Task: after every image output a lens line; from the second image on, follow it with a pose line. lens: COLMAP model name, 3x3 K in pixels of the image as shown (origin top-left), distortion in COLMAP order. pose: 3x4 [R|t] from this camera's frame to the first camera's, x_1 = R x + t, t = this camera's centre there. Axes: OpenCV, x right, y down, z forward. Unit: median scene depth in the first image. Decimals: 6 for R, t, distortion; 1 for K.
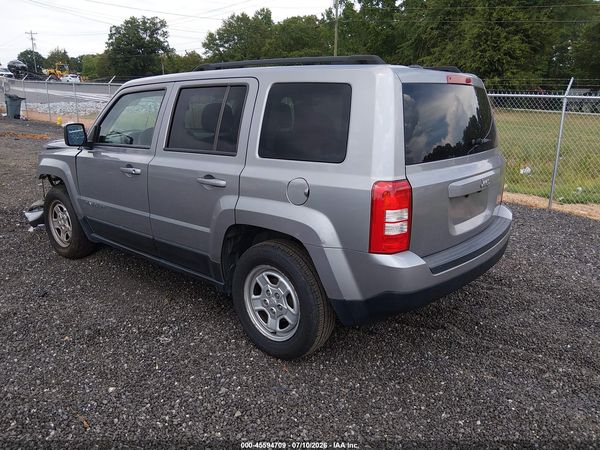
lens RADIAL K [[459.1, 0, 301.6], [0, 459.1, 223.7], [0, 0, 1]] dist [0.044356, -0.072604]
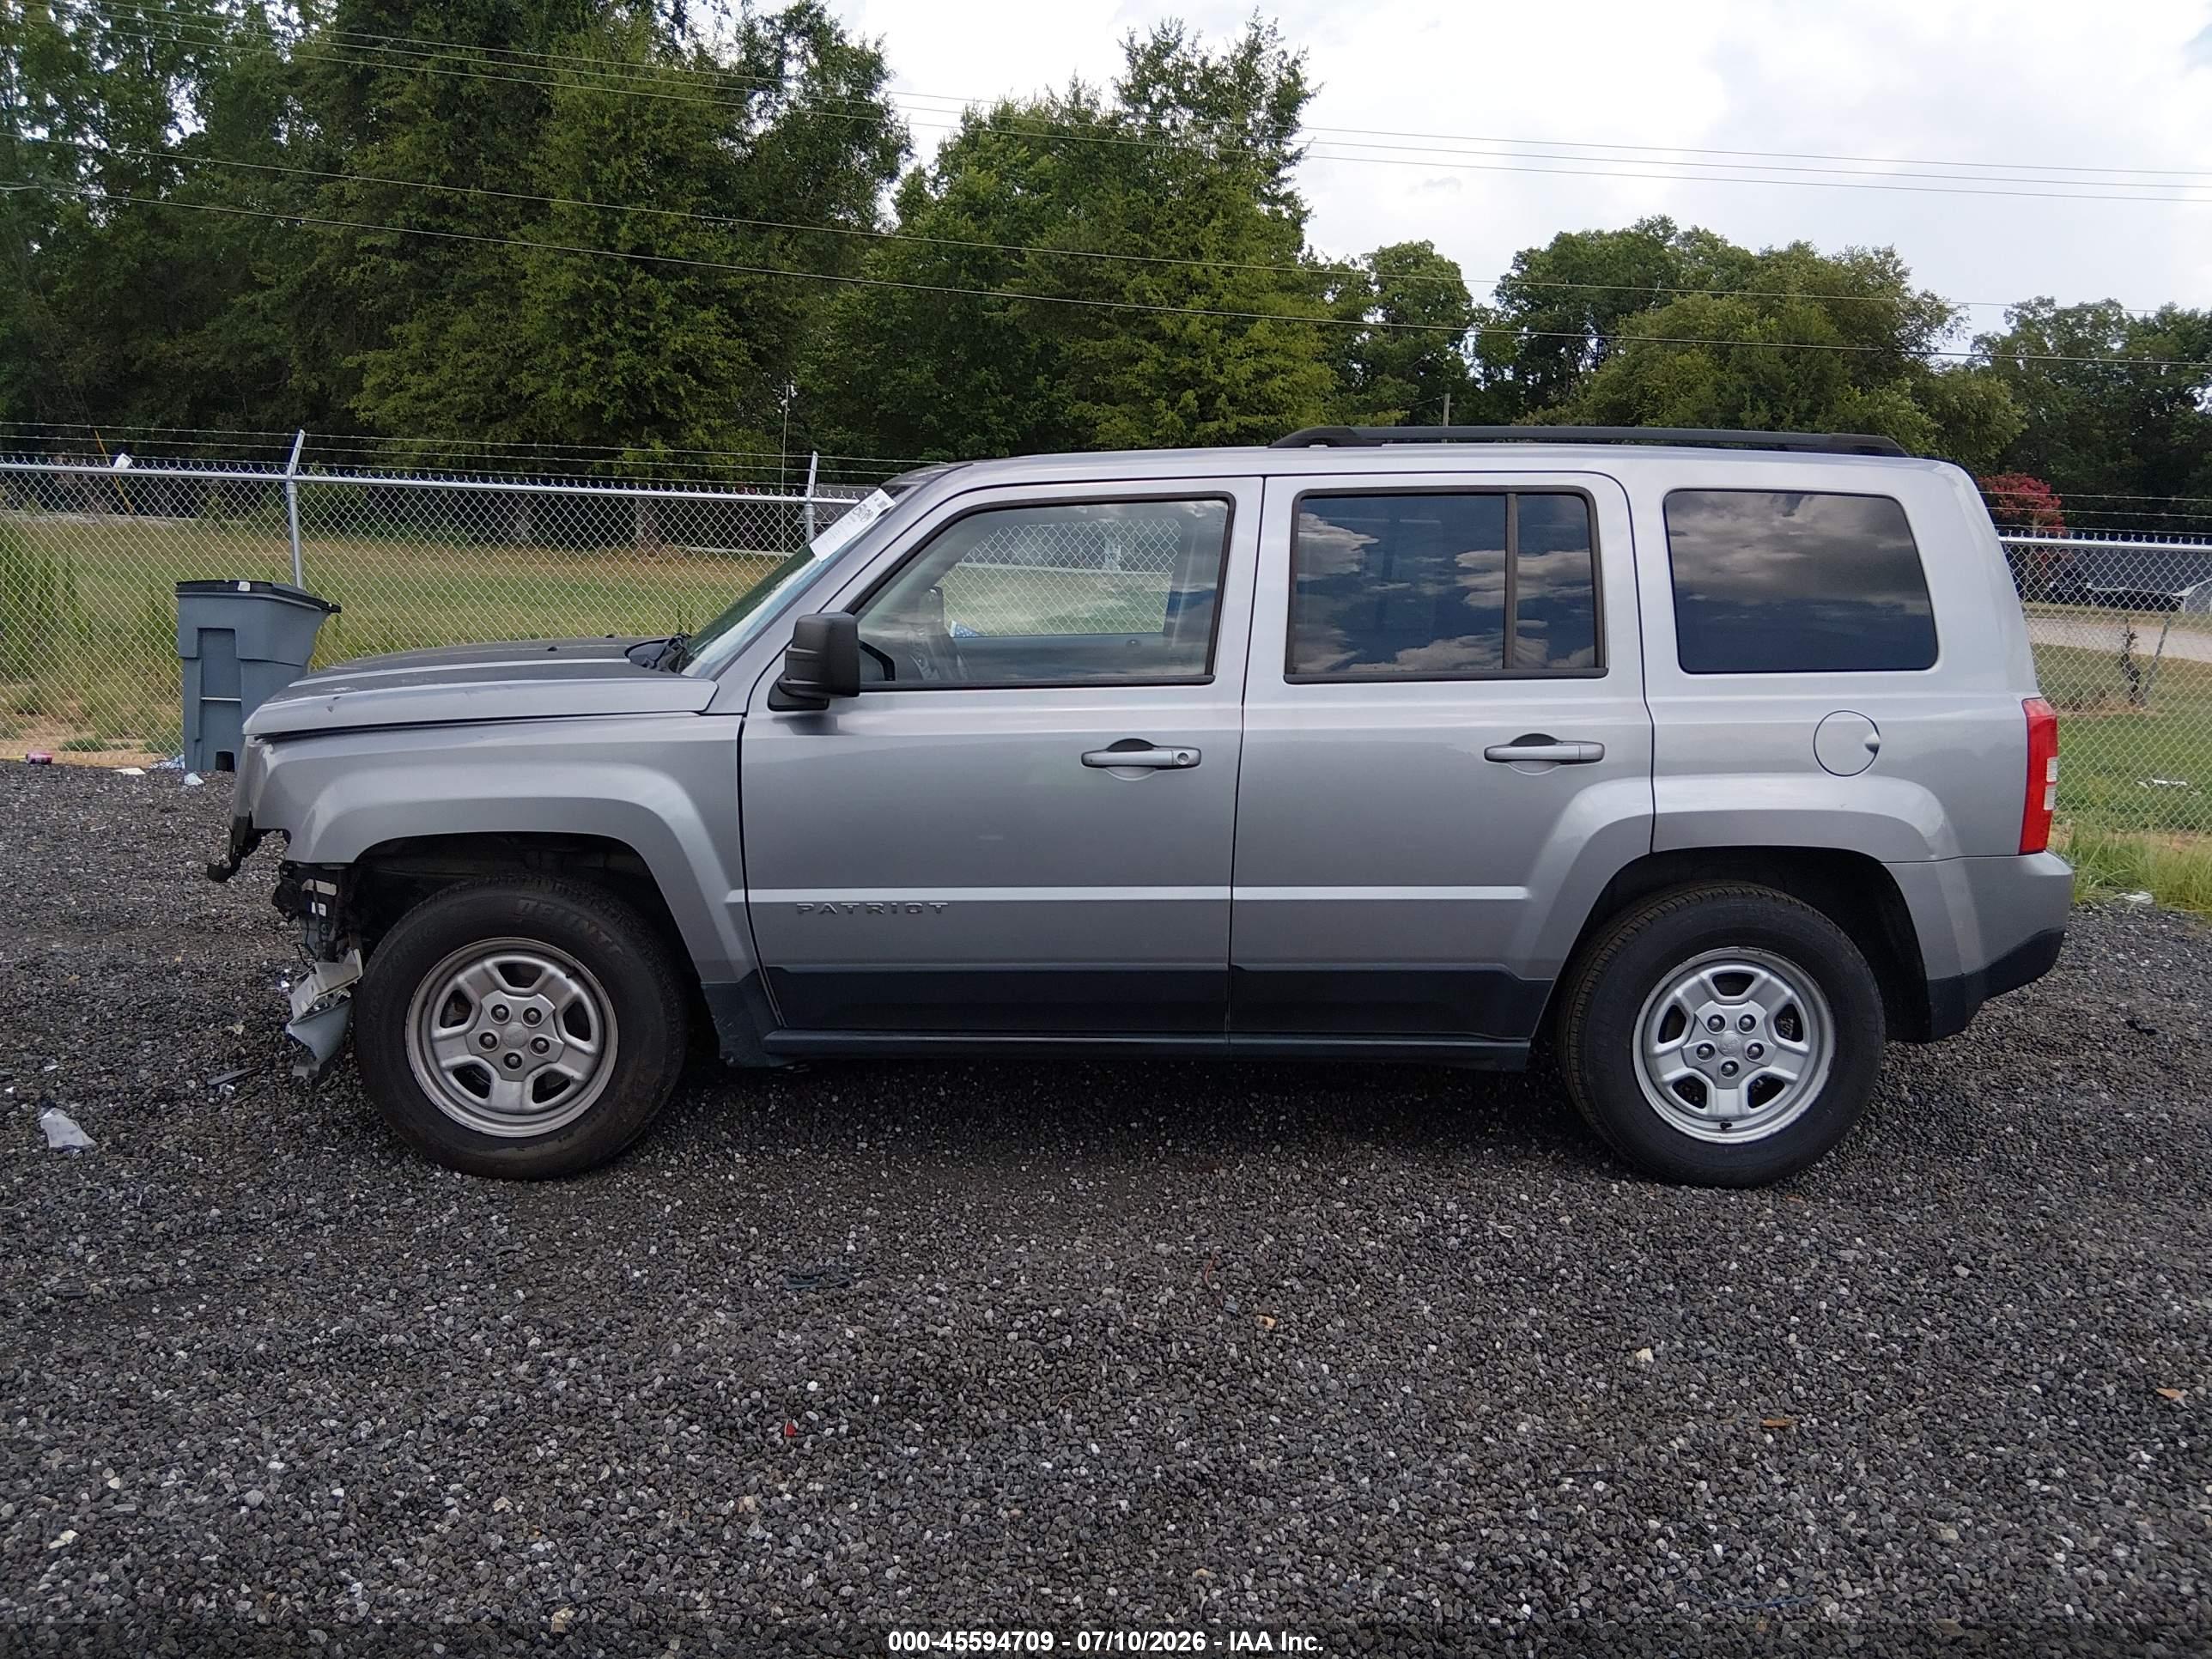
lens RADIAL K [[1692.5, 0, 1116.8], [0, 1692.5, 825.0], [0, 0, 1]] dist [0.044356, -0.072604]
pose [[0.757144, -0.108182, 0.644228, -1.006927], [0.159848, 0.986893, -0.022141, -0.045913], [-0.633389, 0.119743, 0.764513, 0.155547]]
